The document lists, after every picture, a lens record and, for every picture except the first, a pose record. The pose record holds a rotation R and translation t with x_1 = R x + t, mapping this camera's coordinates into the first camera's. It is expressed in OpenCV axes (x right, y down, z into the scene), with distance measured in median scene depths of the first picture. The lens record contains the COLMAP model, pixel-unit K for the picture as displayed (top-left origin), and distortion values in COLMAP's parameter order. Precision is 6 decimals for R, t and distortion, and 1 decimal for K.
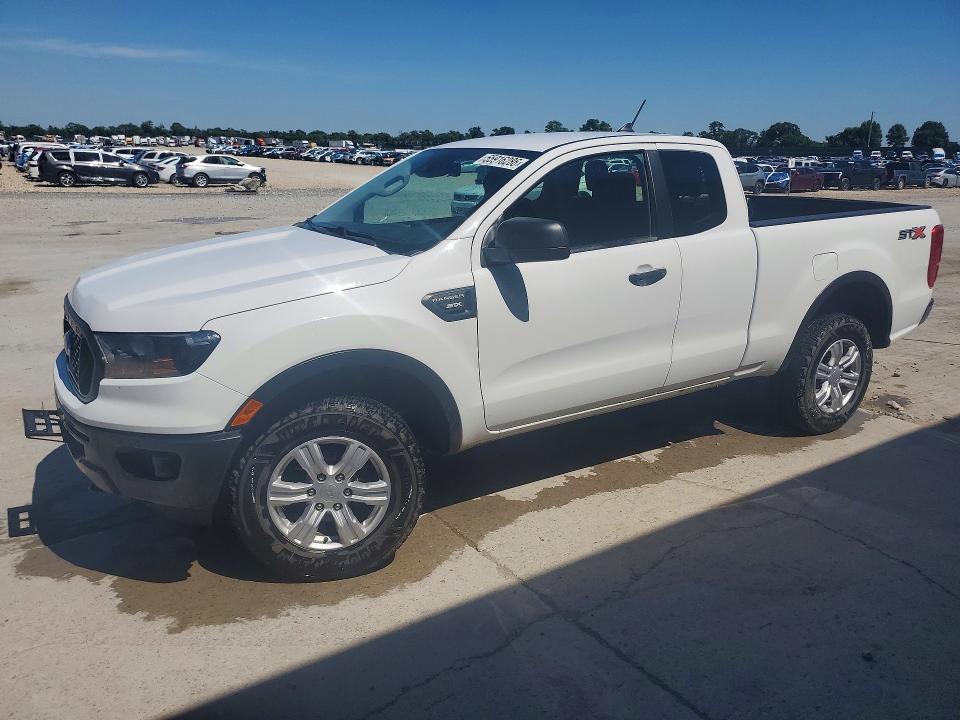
lens RADIAL K [[758.2, 0, 480.0], [0, 758.2, 360.0], [0, 0, 1]] dist [0.091680, -0.002086]
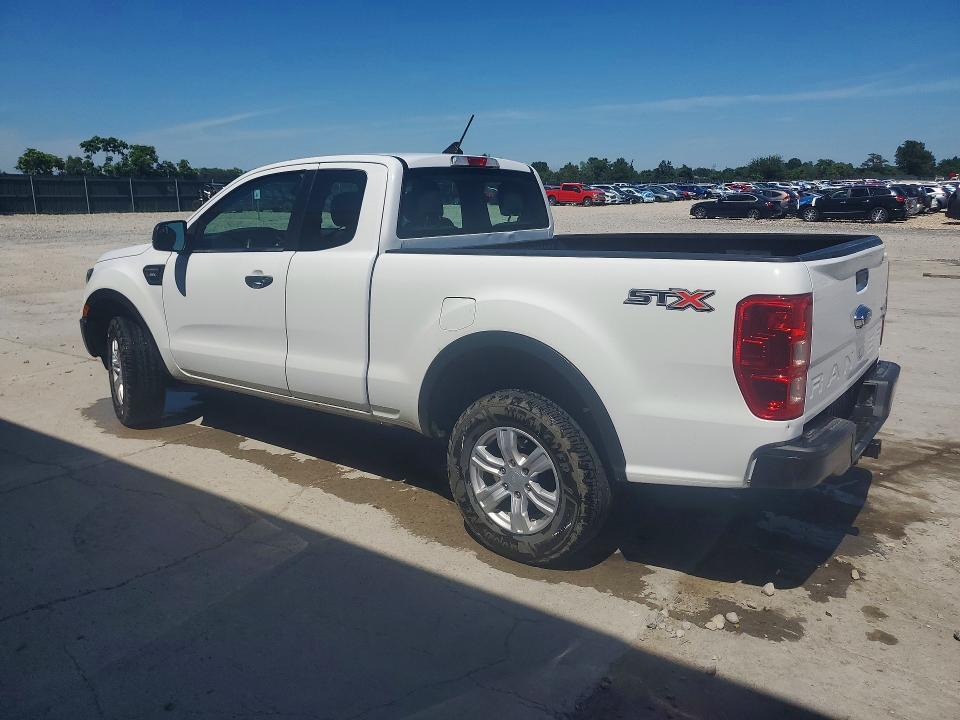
lens RADIAL K [[741.5, 0, 470.6], [0, 741.5, 342.0], [0, 0, 1]] dist [0.006725, -0.006973]
pose [[0.318408, 0.173407, -0.931958, 1.013843], [-0.232087, 0.967466, 0.100720, -0.153034], [0.919104, 0.184225, 0.348295, 0.690446]]
